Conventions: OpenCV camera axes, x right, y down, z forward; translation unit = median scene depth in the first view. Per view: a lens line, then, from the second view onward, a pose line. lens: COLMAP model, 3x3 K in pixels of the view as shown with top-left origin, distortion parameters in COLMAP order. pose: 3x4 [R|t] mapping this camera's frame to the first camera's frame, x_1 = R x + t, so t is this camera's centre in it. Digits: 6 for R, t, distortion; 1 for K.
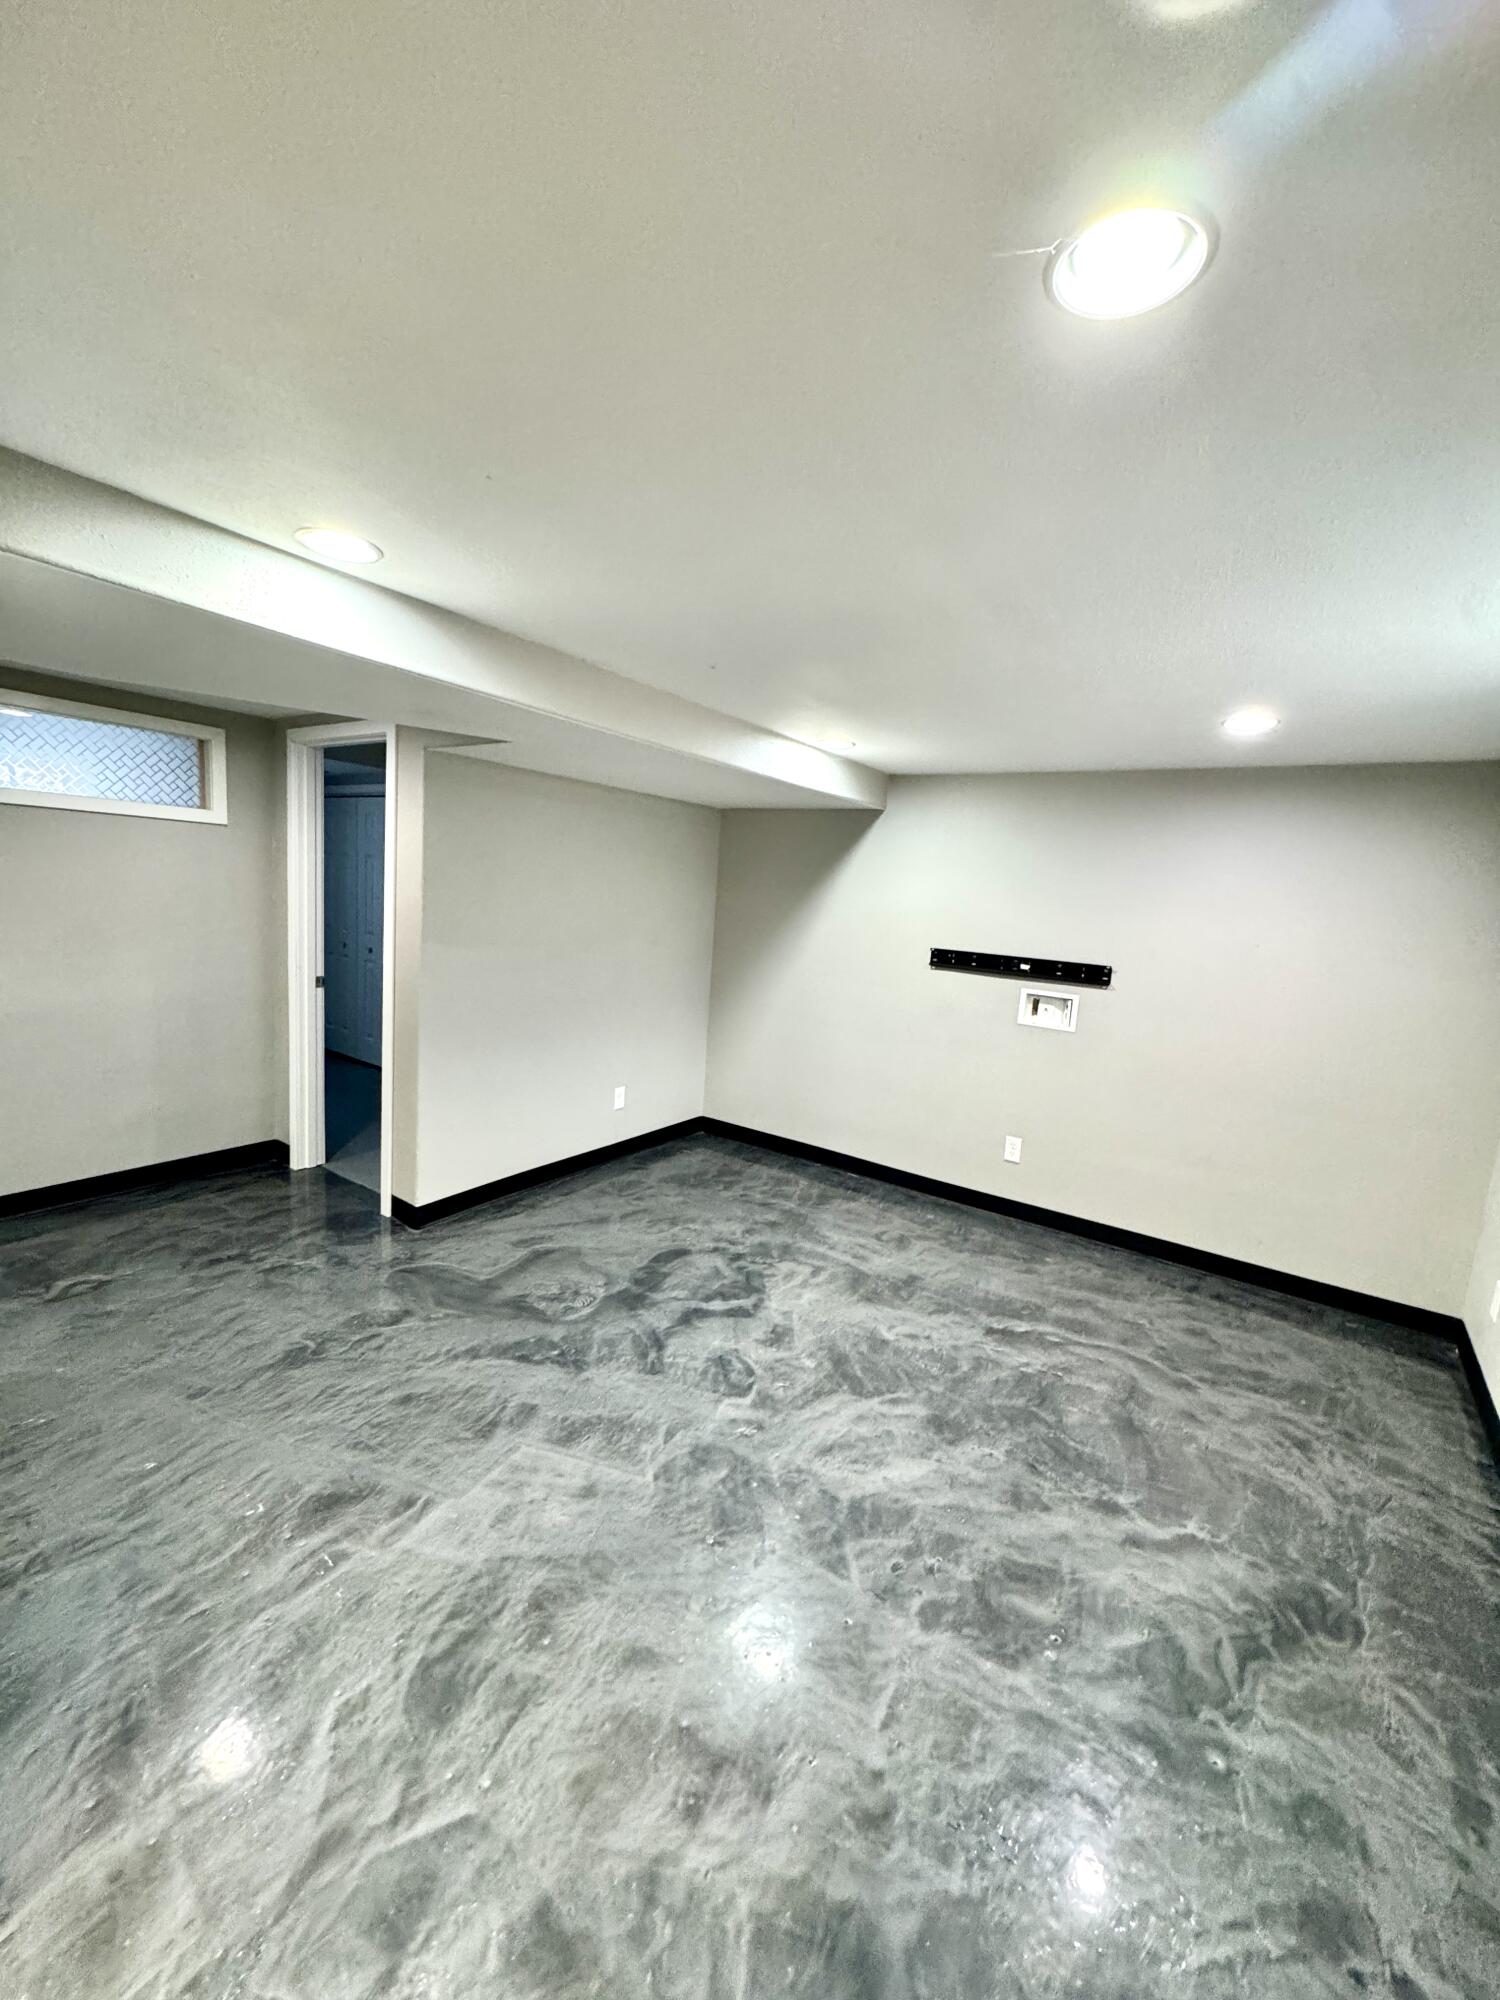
lens RADIAL K [[797.4, 0, 754.7], [0, 797.4, 1003.1], [0, 0, 1]] dist [-0.001681, -0.000282]
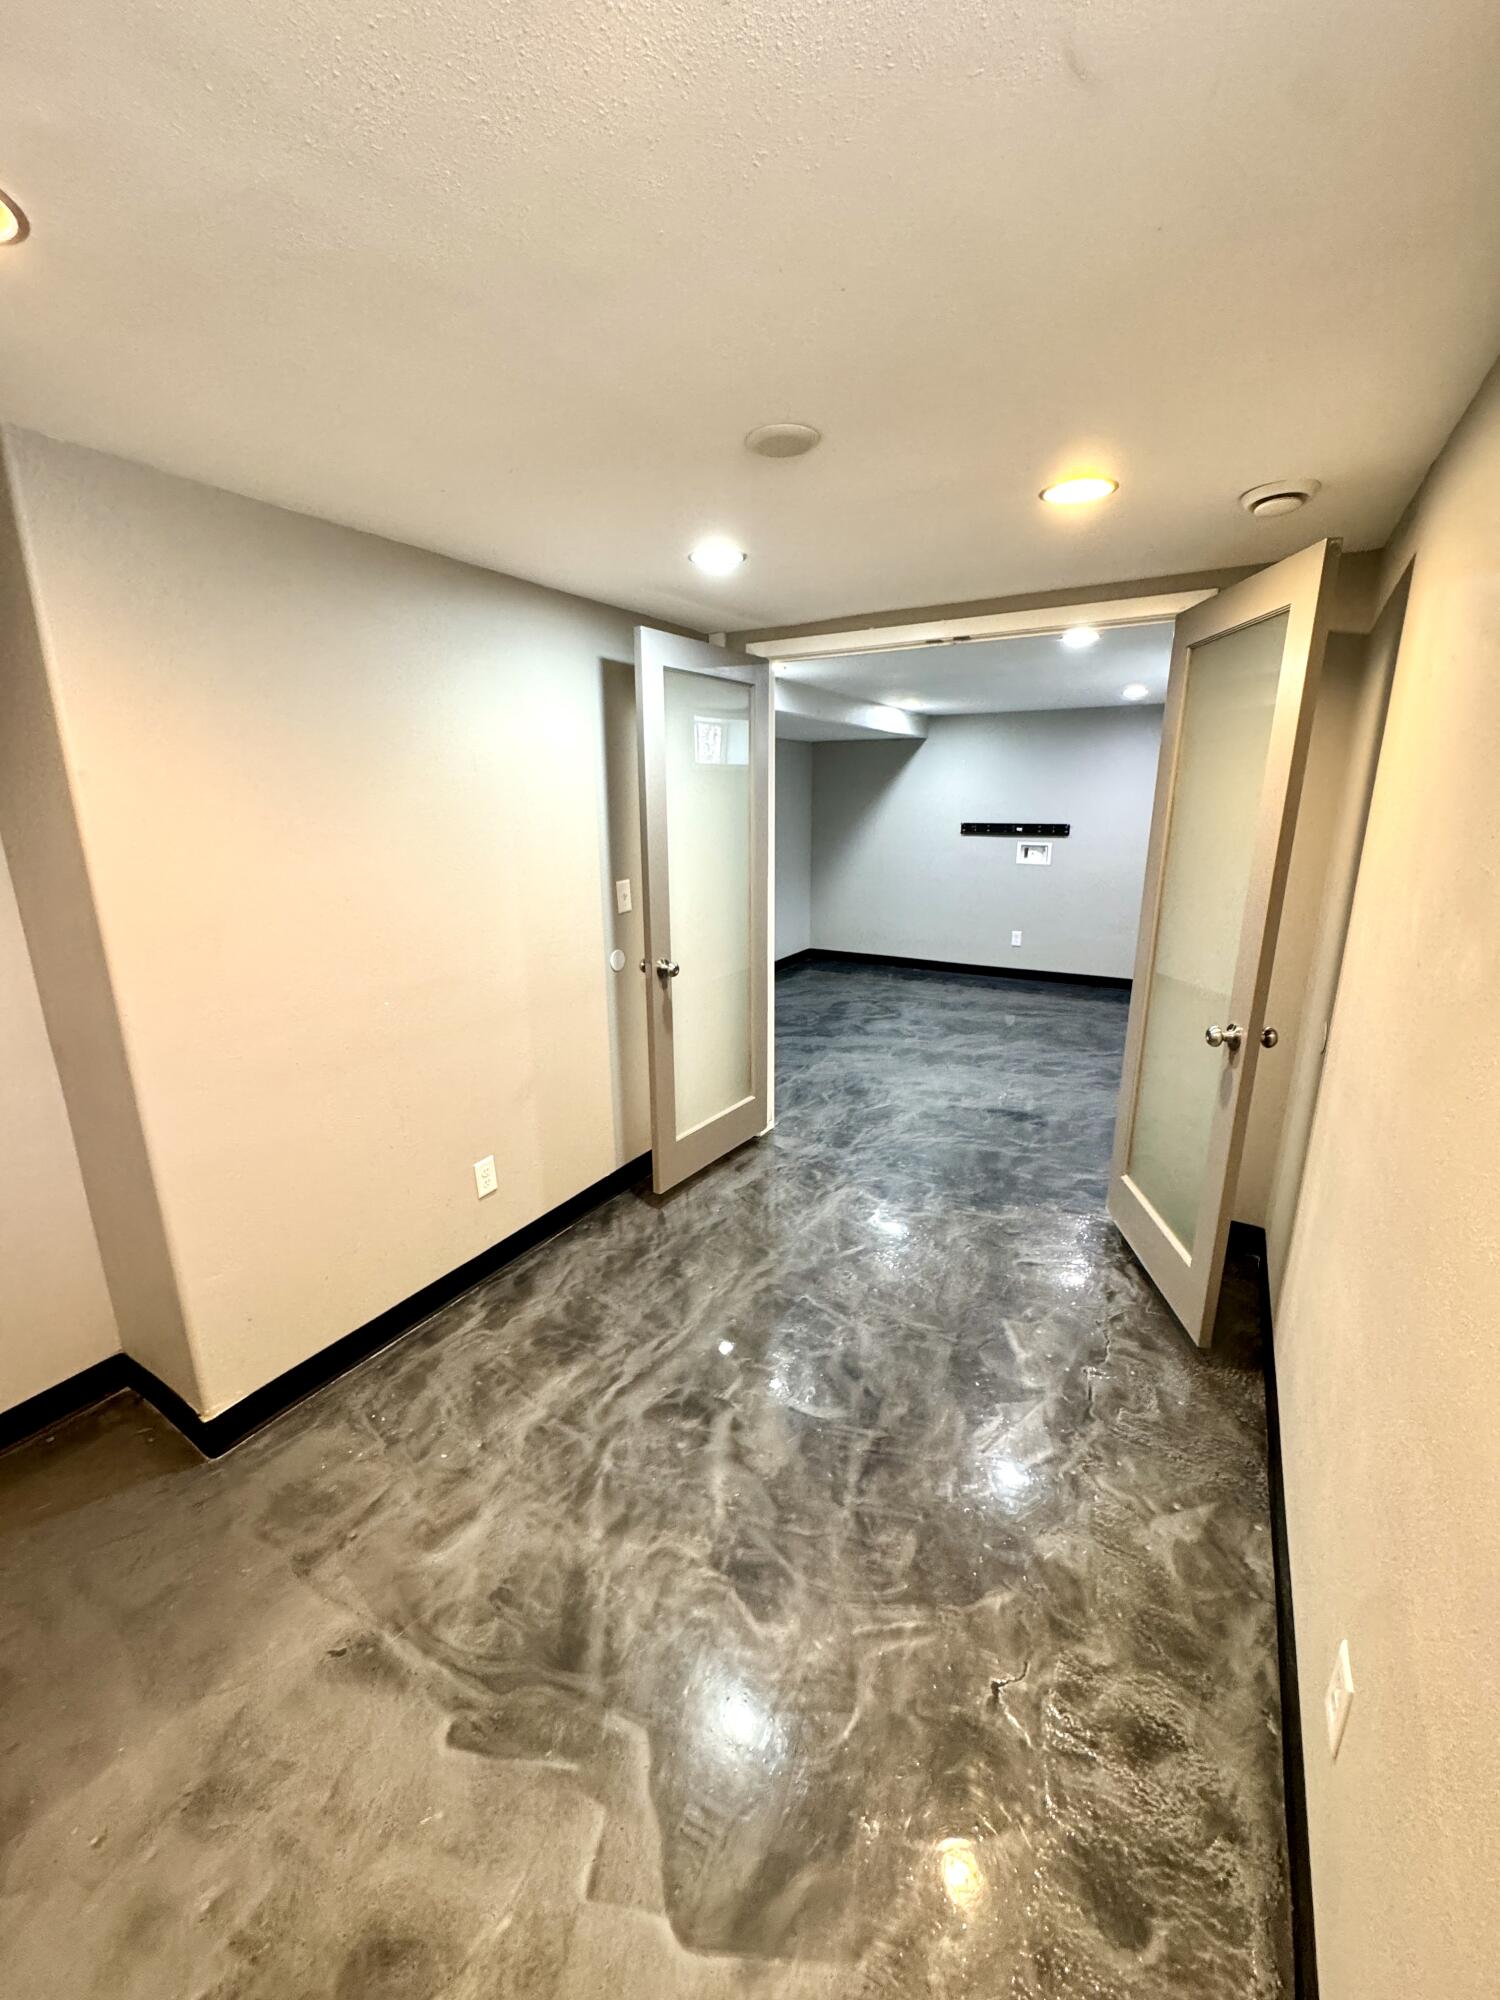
lens RADIAL K [[797.4, 0, 745.8], [0, 797.4, 998.2], [0, 0, 1]] dist [-0.001681, -0.000282]
pose [[0.995041, -0.089481, 0.043429, -0.444642], [0.083948, 0.989717, 0.115813, 0.083837], [-0.053345, -0.111593, 0.992321, -0.890664]]
